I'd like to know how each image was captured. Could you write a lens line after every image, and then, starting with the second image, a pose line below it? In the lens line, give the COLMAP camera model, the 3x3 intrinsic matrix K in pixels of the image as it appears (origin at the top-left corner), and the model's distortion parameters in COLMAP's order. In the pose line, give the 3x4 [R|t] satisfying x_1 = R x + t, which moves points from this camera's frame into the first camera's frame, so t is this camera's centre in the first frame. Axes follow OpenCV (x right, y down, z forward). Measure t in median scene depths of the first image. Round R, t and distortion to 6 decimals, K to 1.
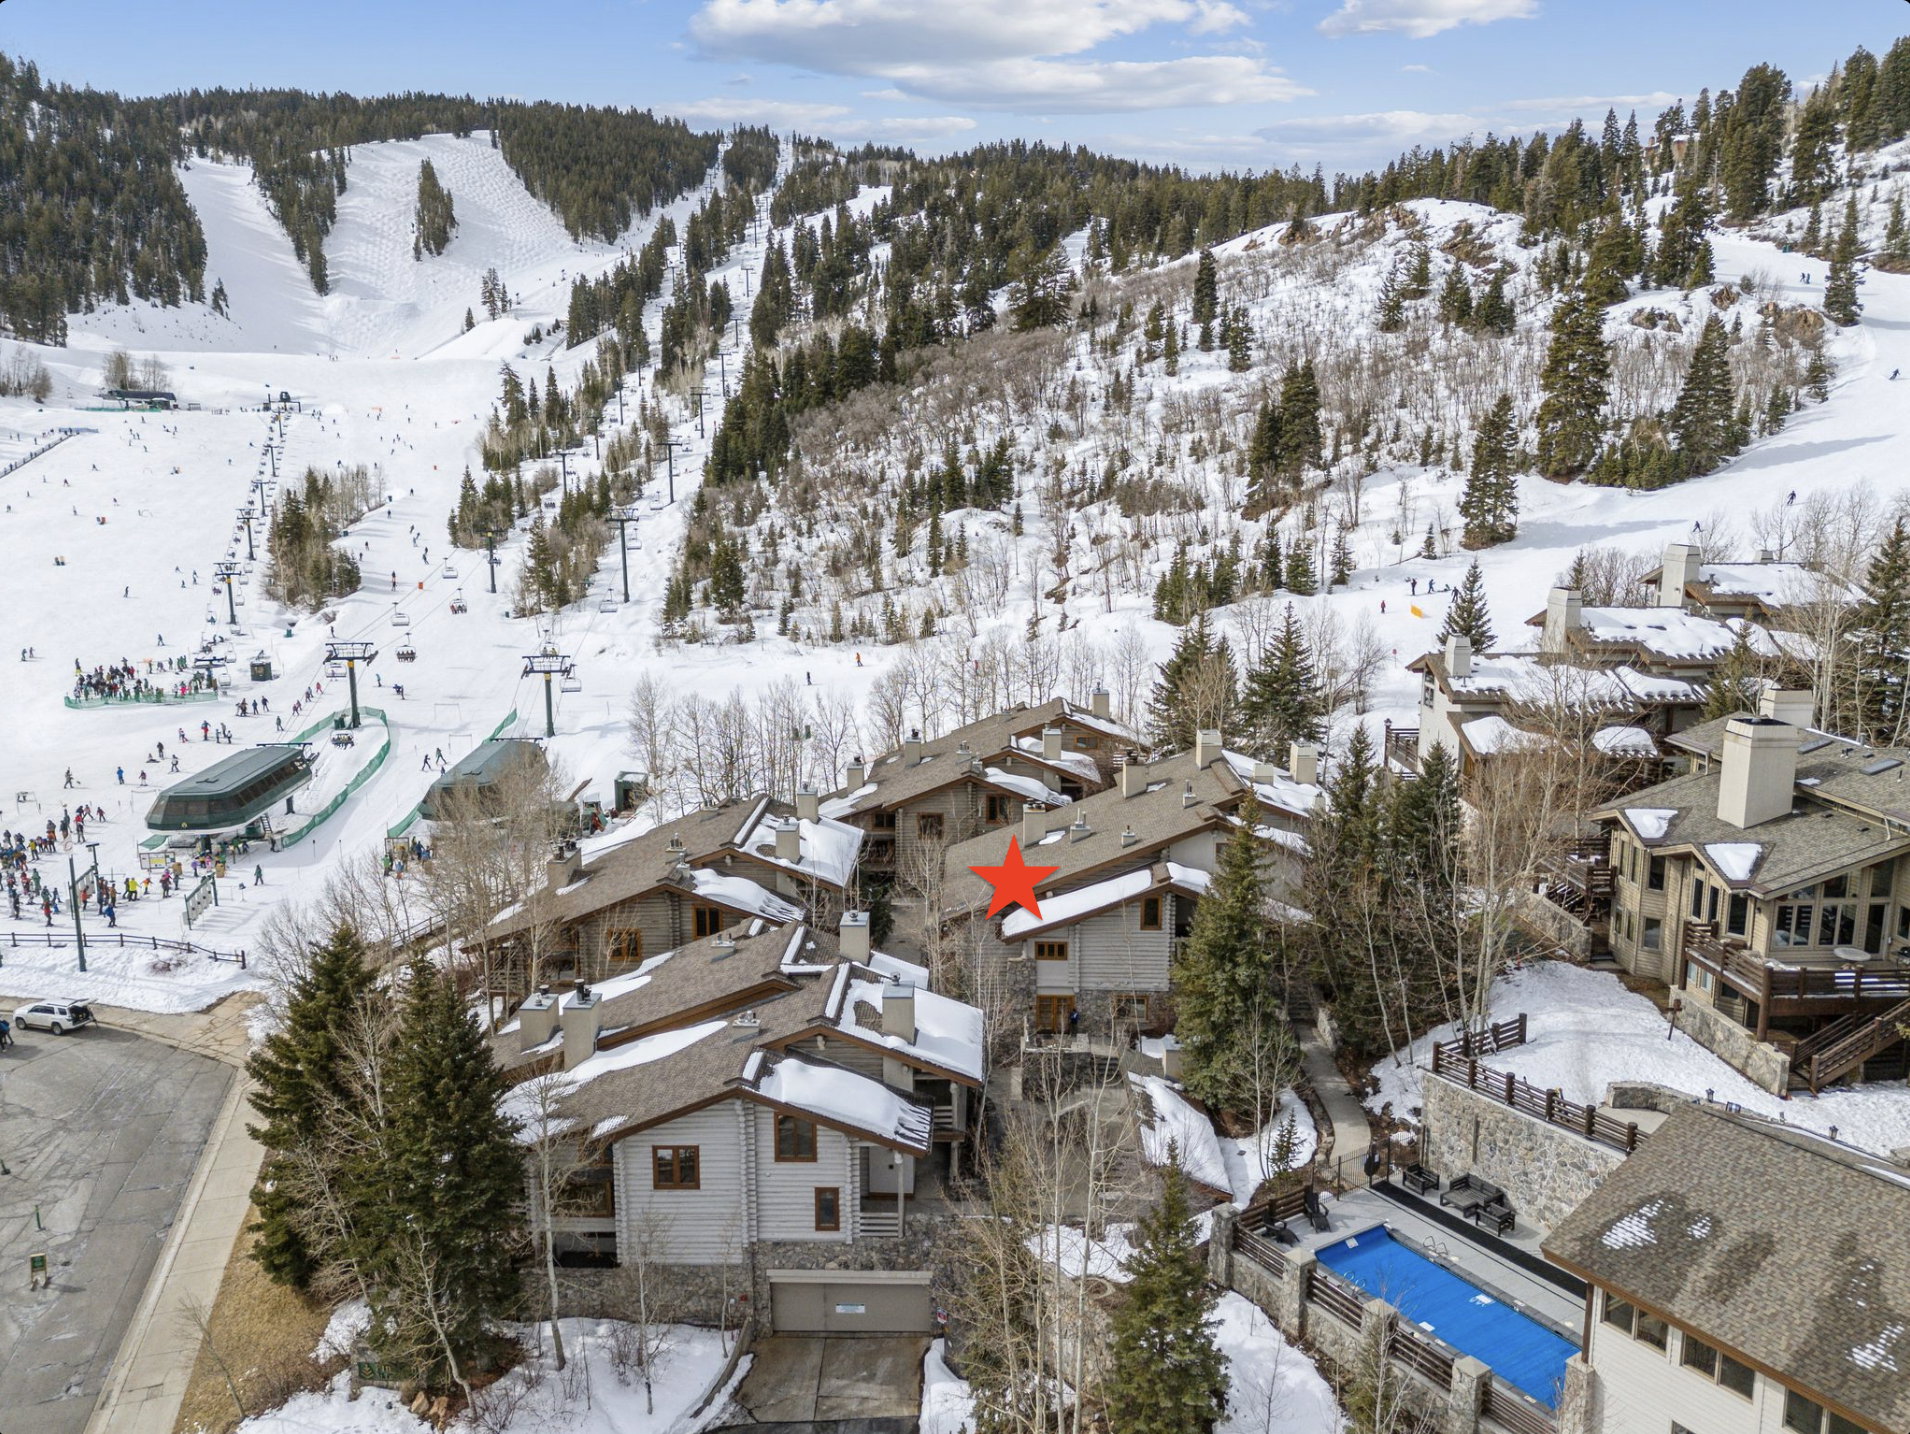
lens RADIAL K [[1394.7, 0, 950.1], [0, 1394.7, 716.8], [0, 0, 1]] dist [0.078527, -0.076112]
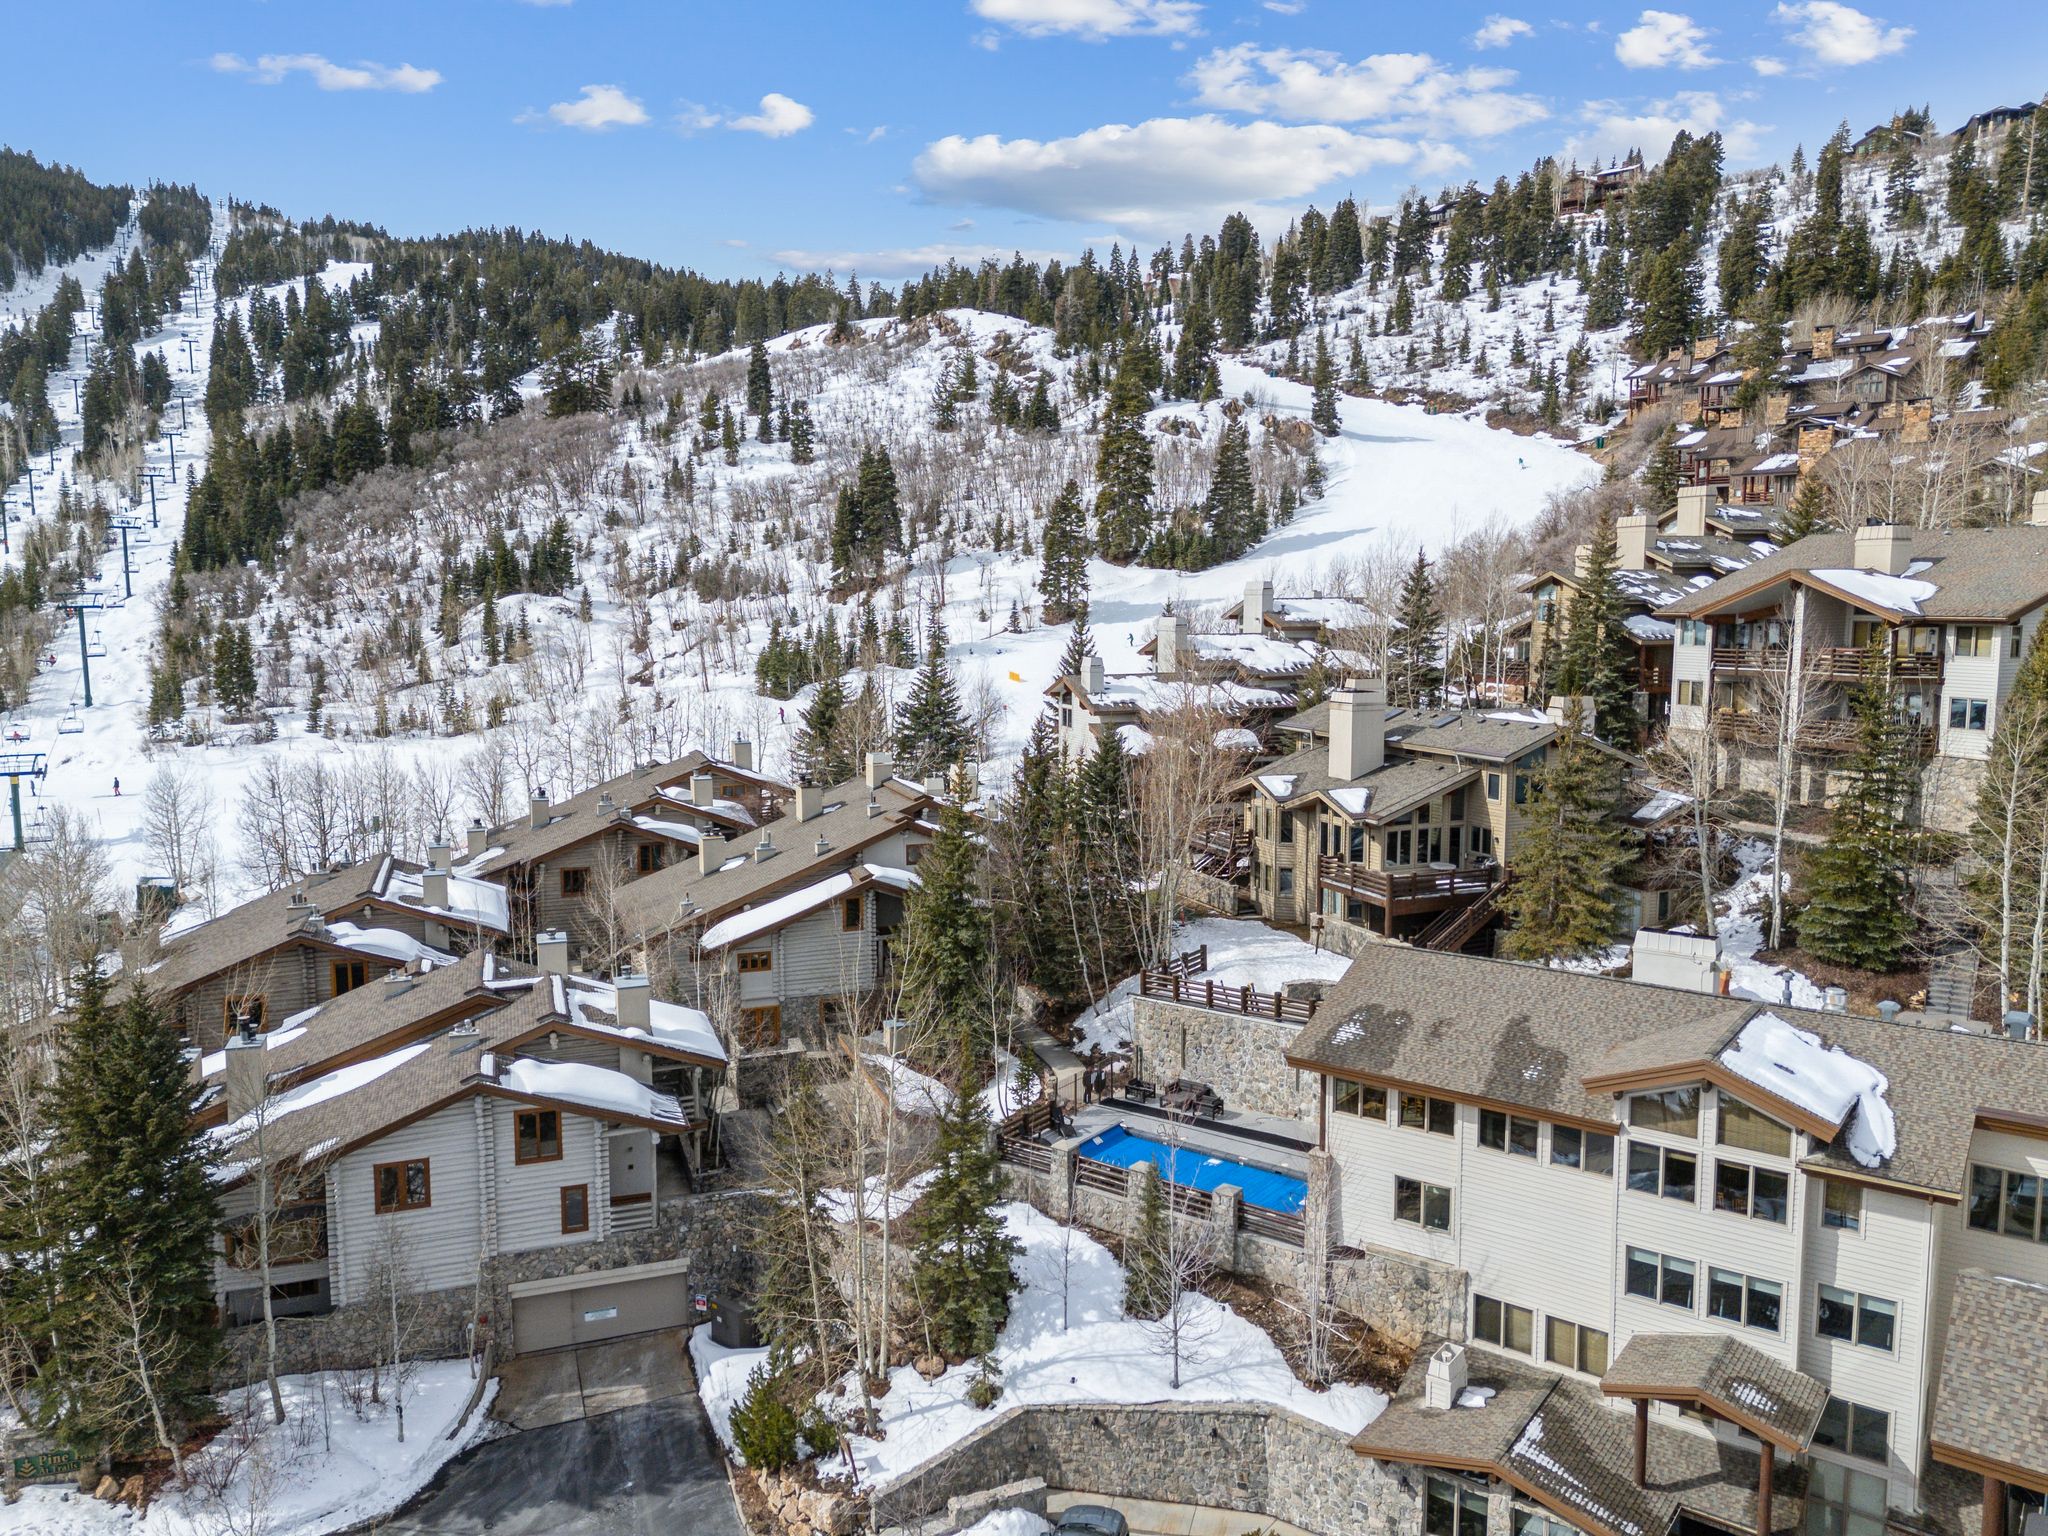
lens RADIAL K [[1495.5, 0, 1018.8], [0, 1495.5, 767.7], [0, 0, 1]] dist [0.078527, -0.076112]
pose [[0.934125, -0.041352, 0.354543, -0.033084], [0.062541, 0.996863, -0.048508, 0.025400], [-0.351425, 0.067486, 0.933781, -0.017219]]
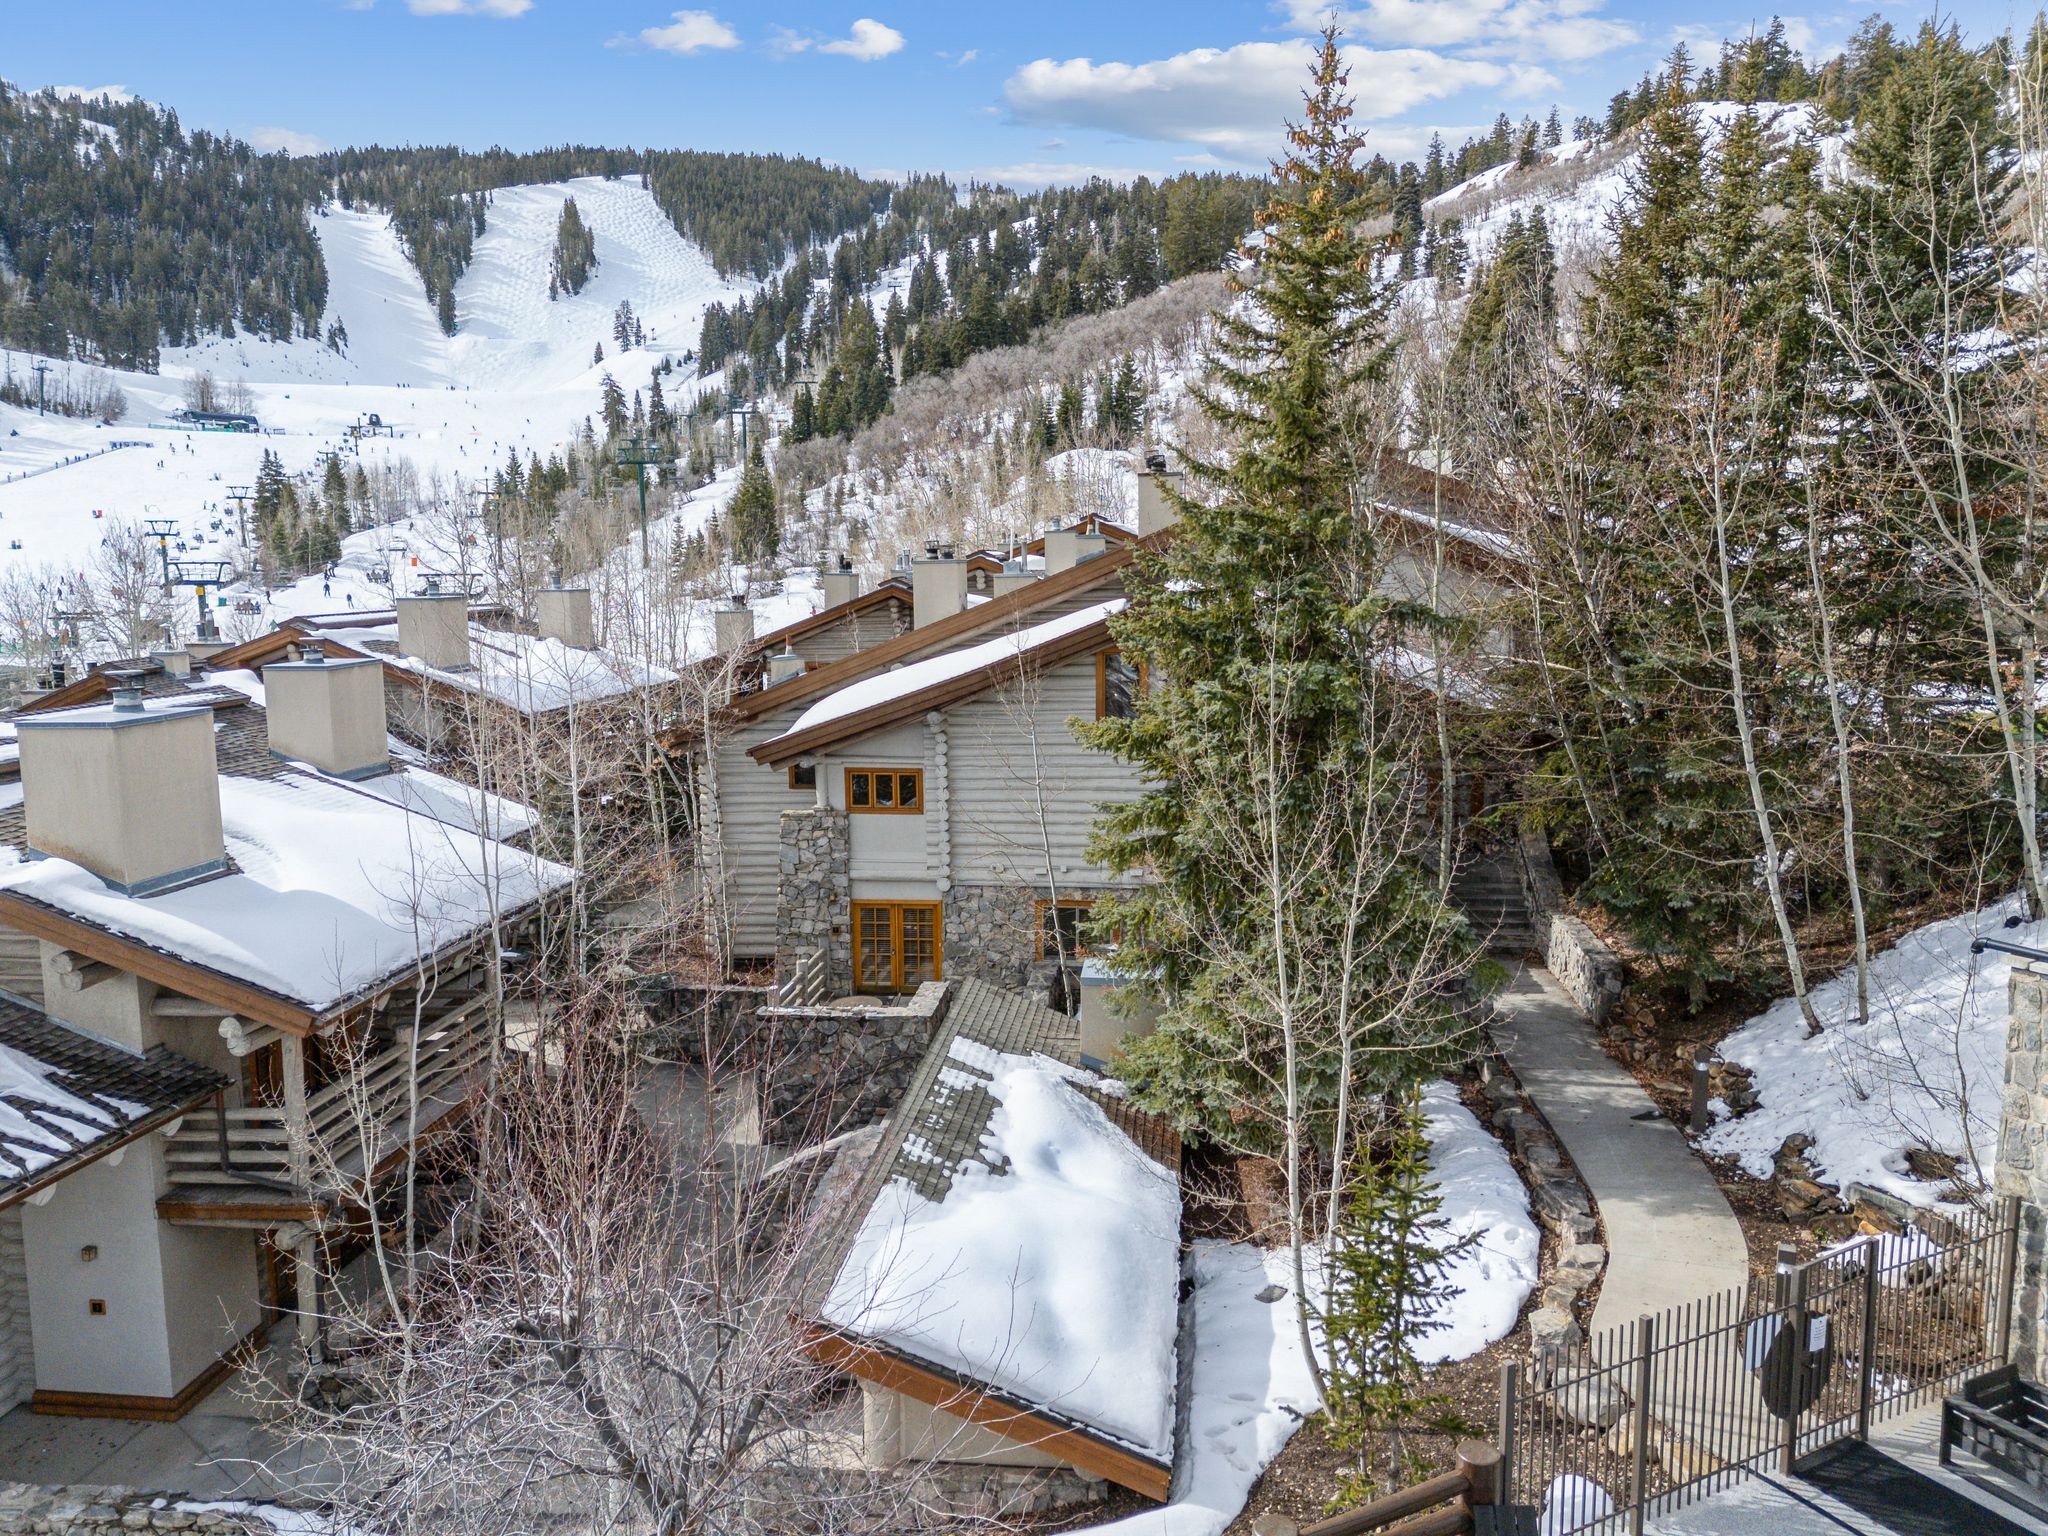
lens RADIAL K [[1487.3, 0, 1018.8], [0, 1487.3, 767.3], [0, 0, 1]] dist [0.079246, -0.071410]
pose [[0.996192, 0.006028, -0.086978, 0.040336], [-0.009377, 0.999228, -0.038147, 0.047568], [0.086681, 0.038817, 0.995480, 0.152133]]
